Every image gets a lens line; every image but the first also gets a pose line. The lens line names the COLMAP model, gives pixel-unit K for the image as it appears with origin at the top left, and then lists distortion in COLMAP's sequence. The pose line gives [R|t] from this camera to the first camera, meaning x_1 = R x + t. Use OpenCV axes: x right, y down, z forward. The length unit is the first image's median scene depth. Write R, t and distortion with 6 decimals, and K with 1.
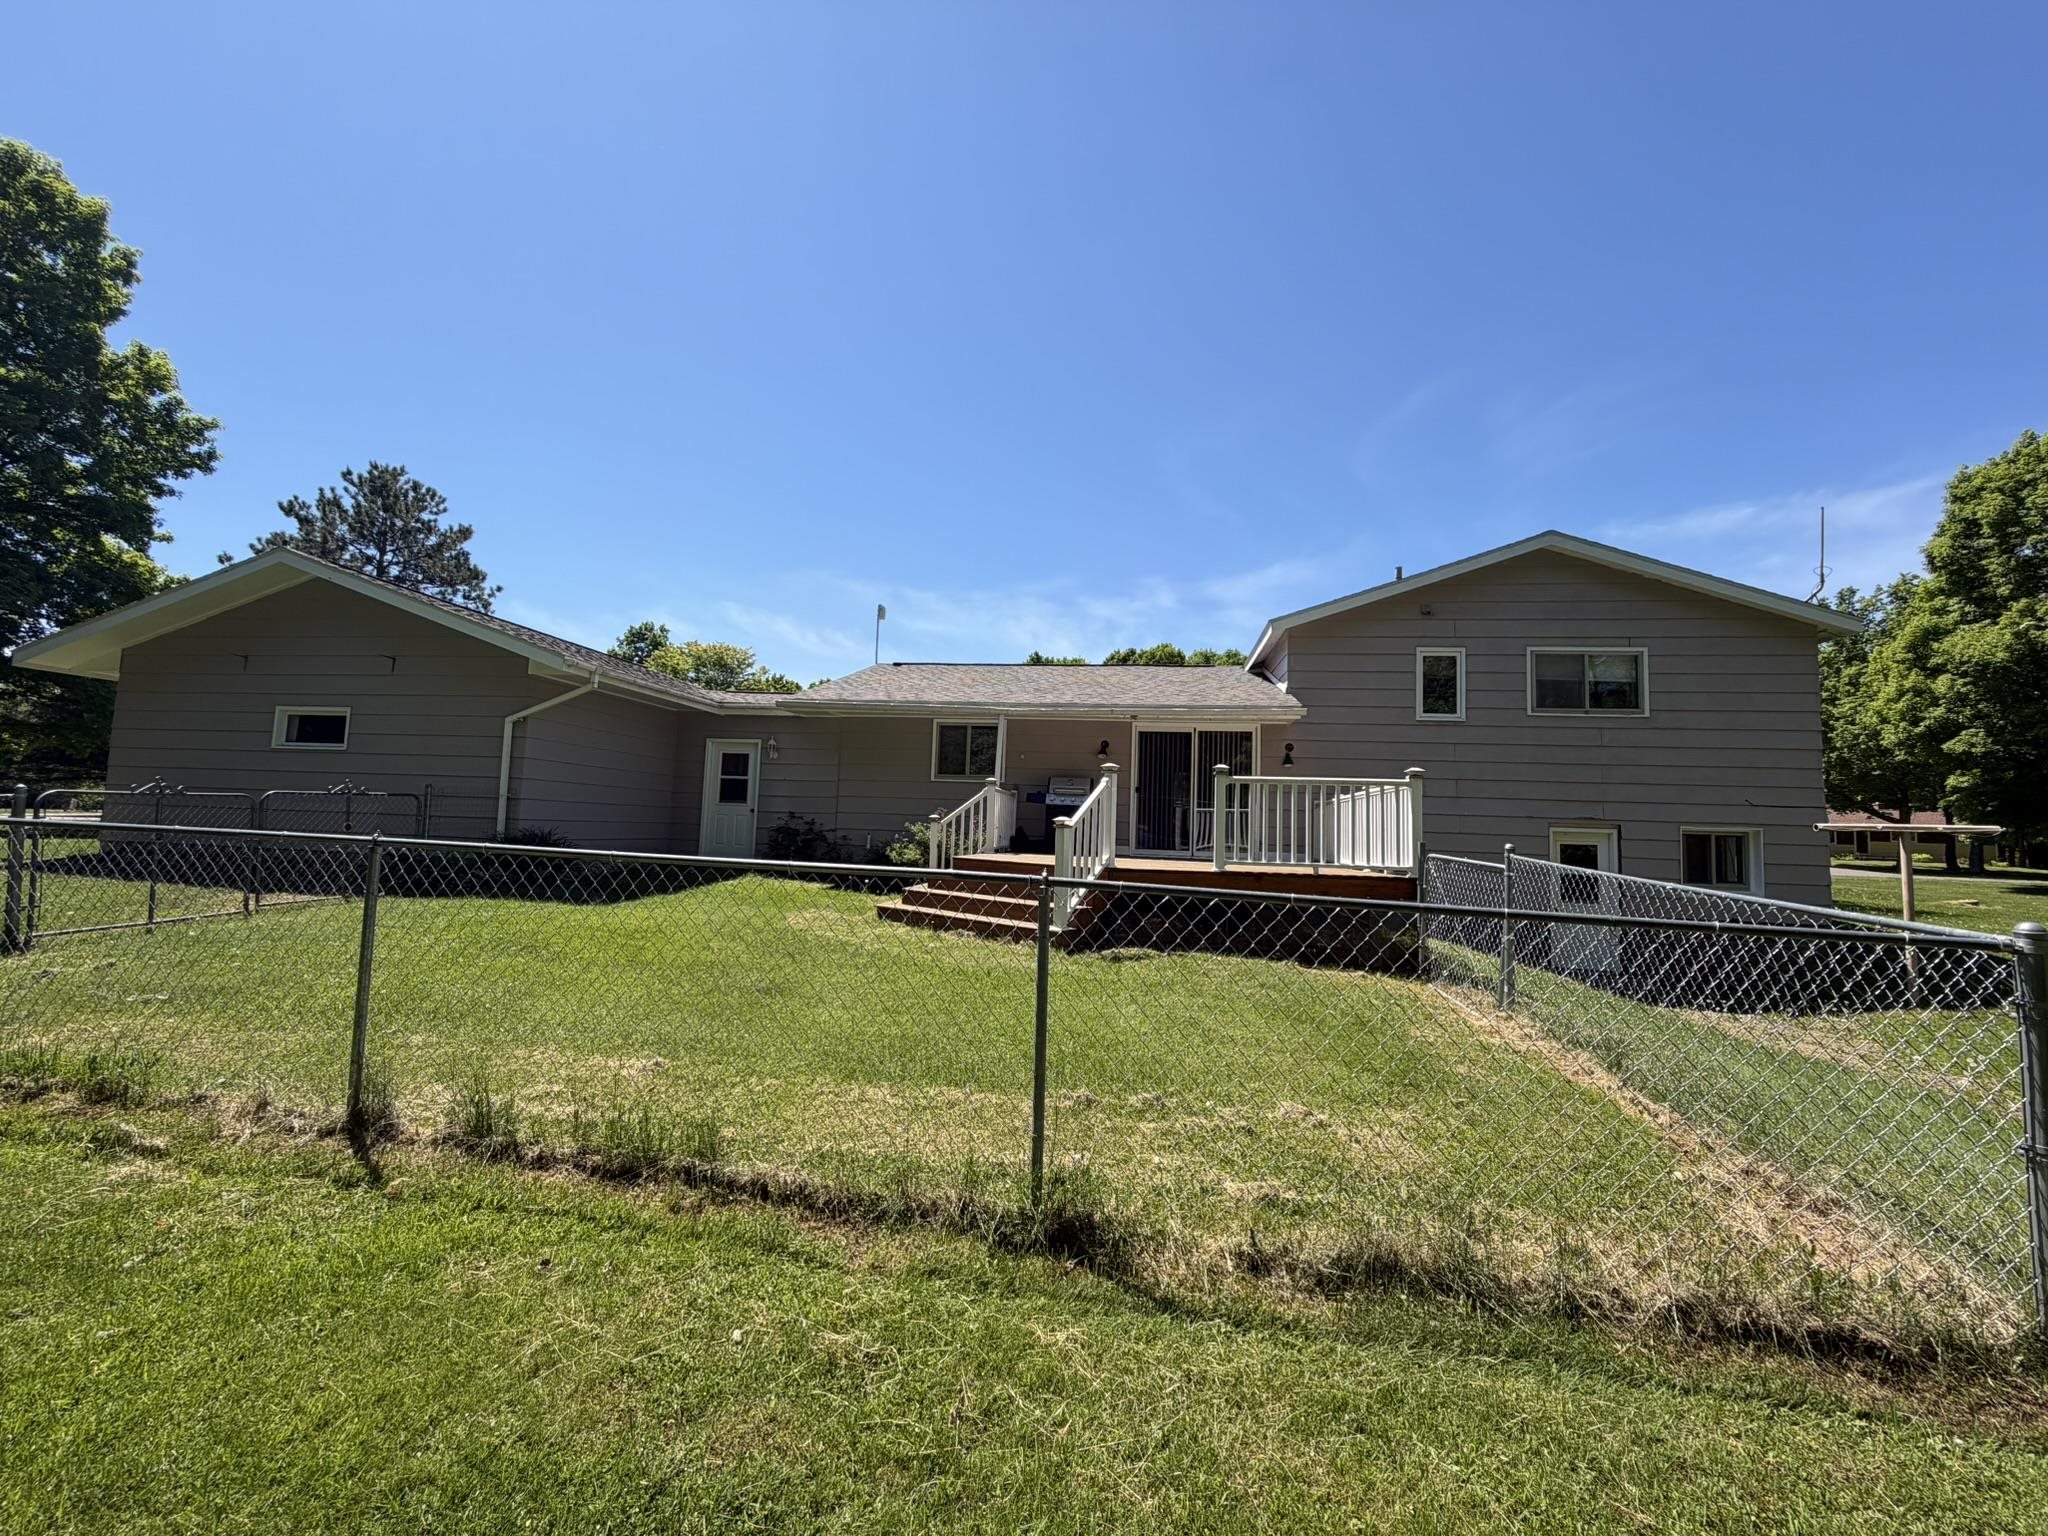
lens RADIAL K [[787.5, 0, 1019.1], [0, 787.5, 765.6], [0, 0, 1]] dist [0.002736, 0.000216]
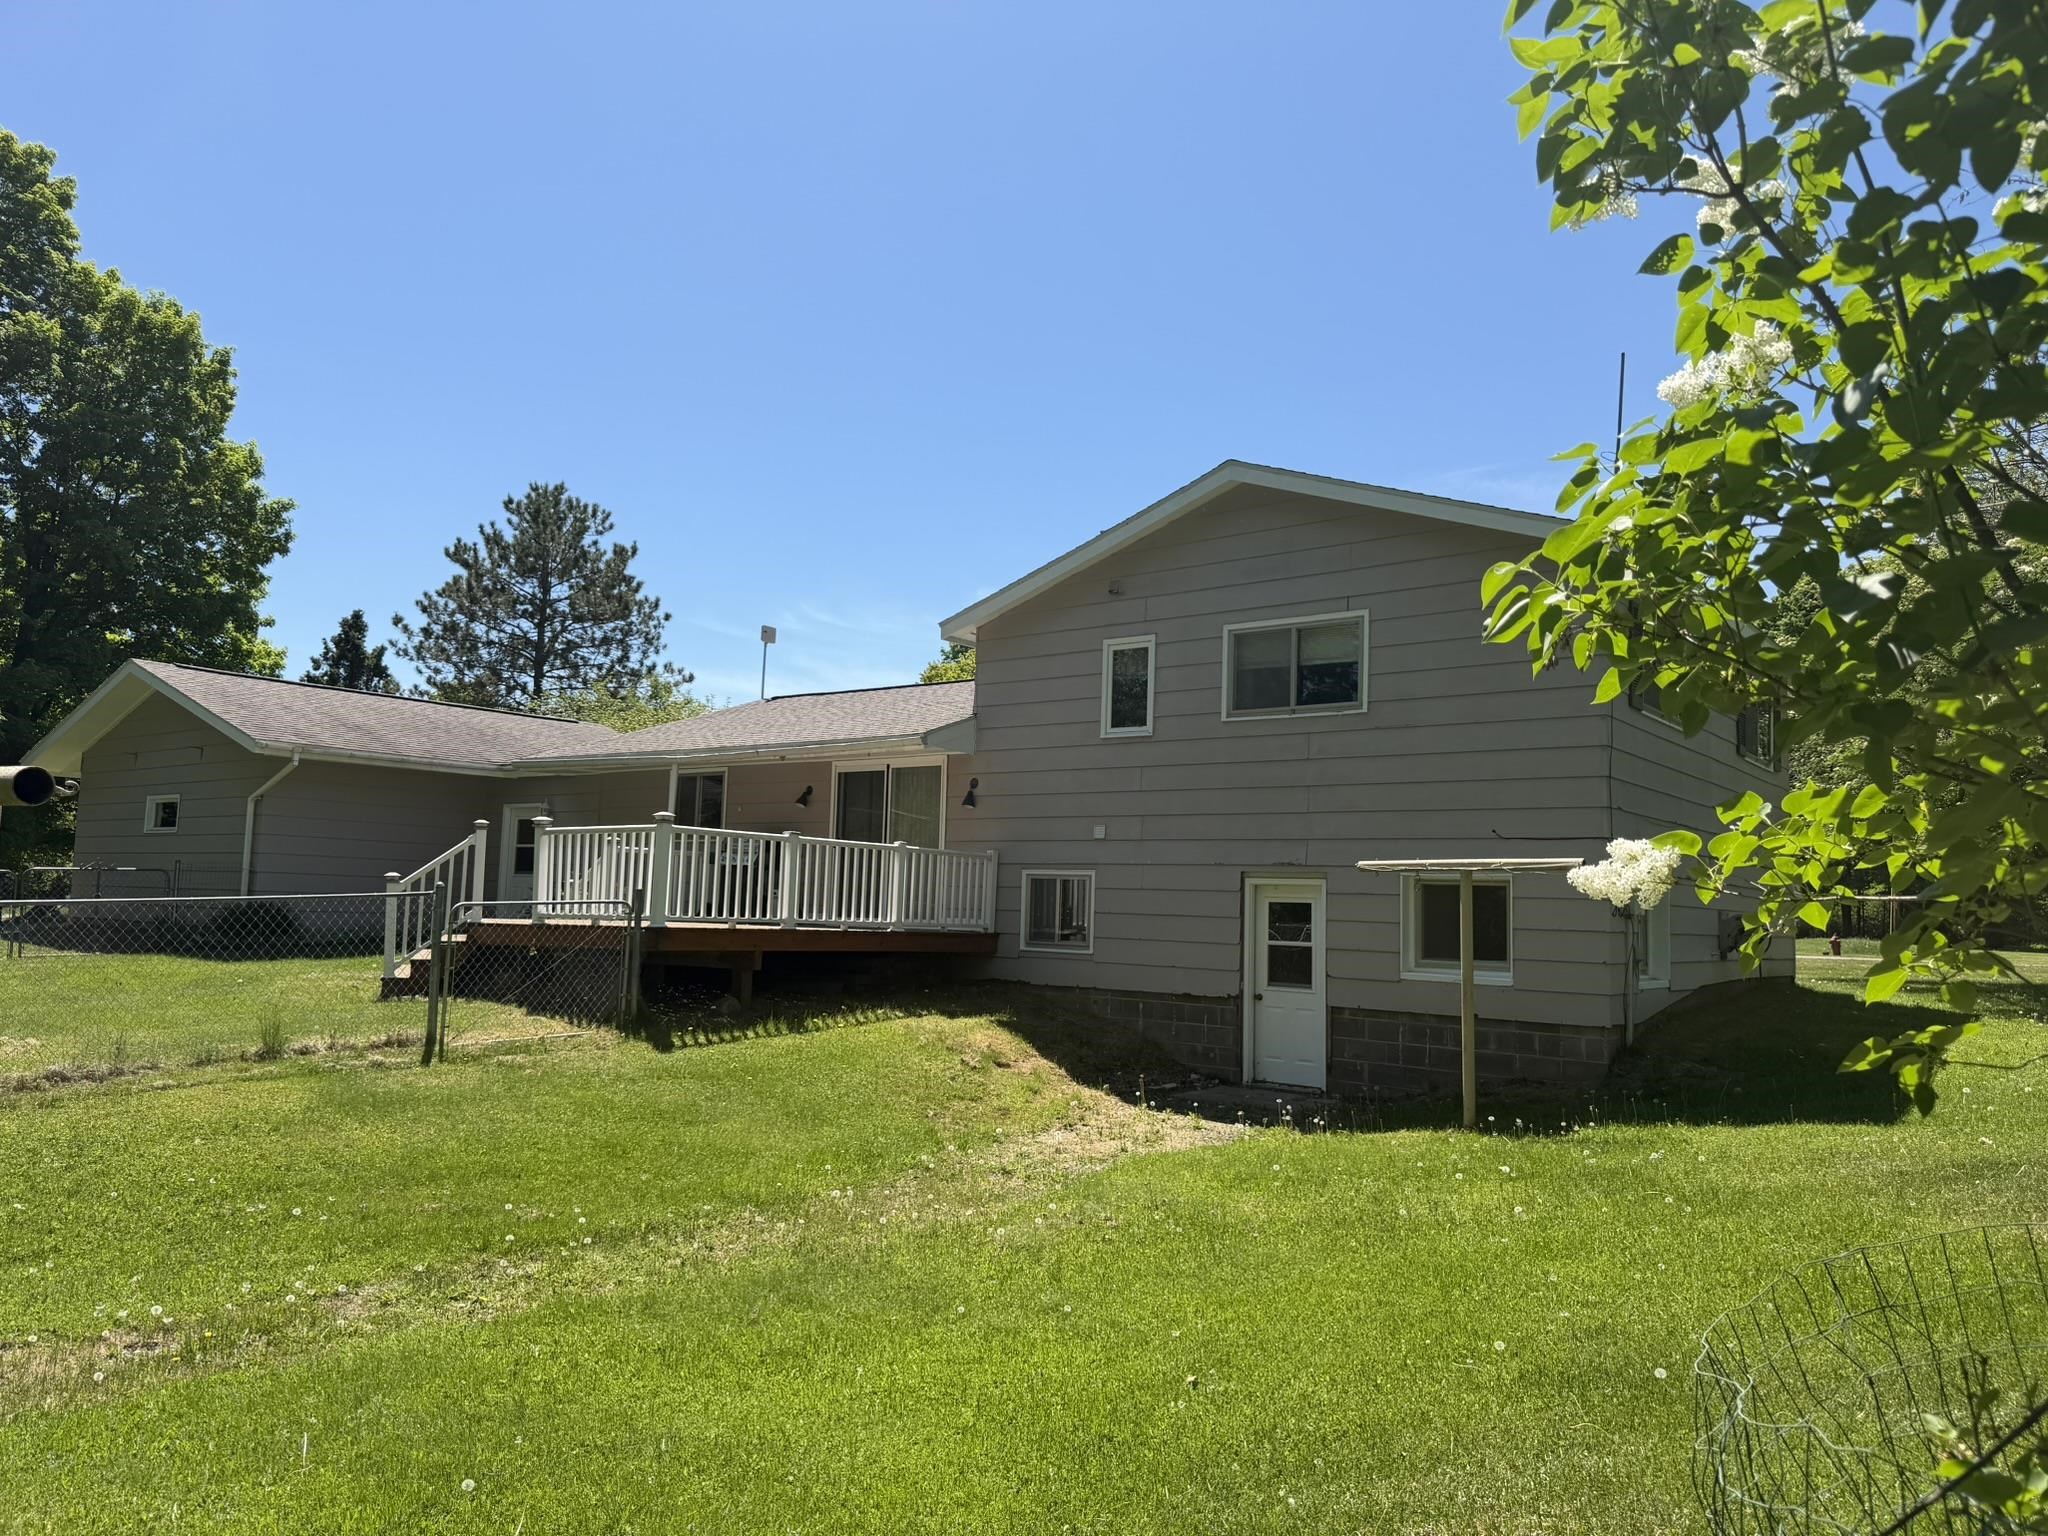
lens RADIAL K [[1434.8, 0, 1024.0], [0, 1434.8, 768.0], [0, 0, 1]] dist [0.096639, -0.114174]
pose [[0.870701, -0.057853, -0.488398, 1.089741], [0.037067, 0.997952, -0.052129, 0.037637], [0.490413, 0.027285, 0.871063, -0.206819]]
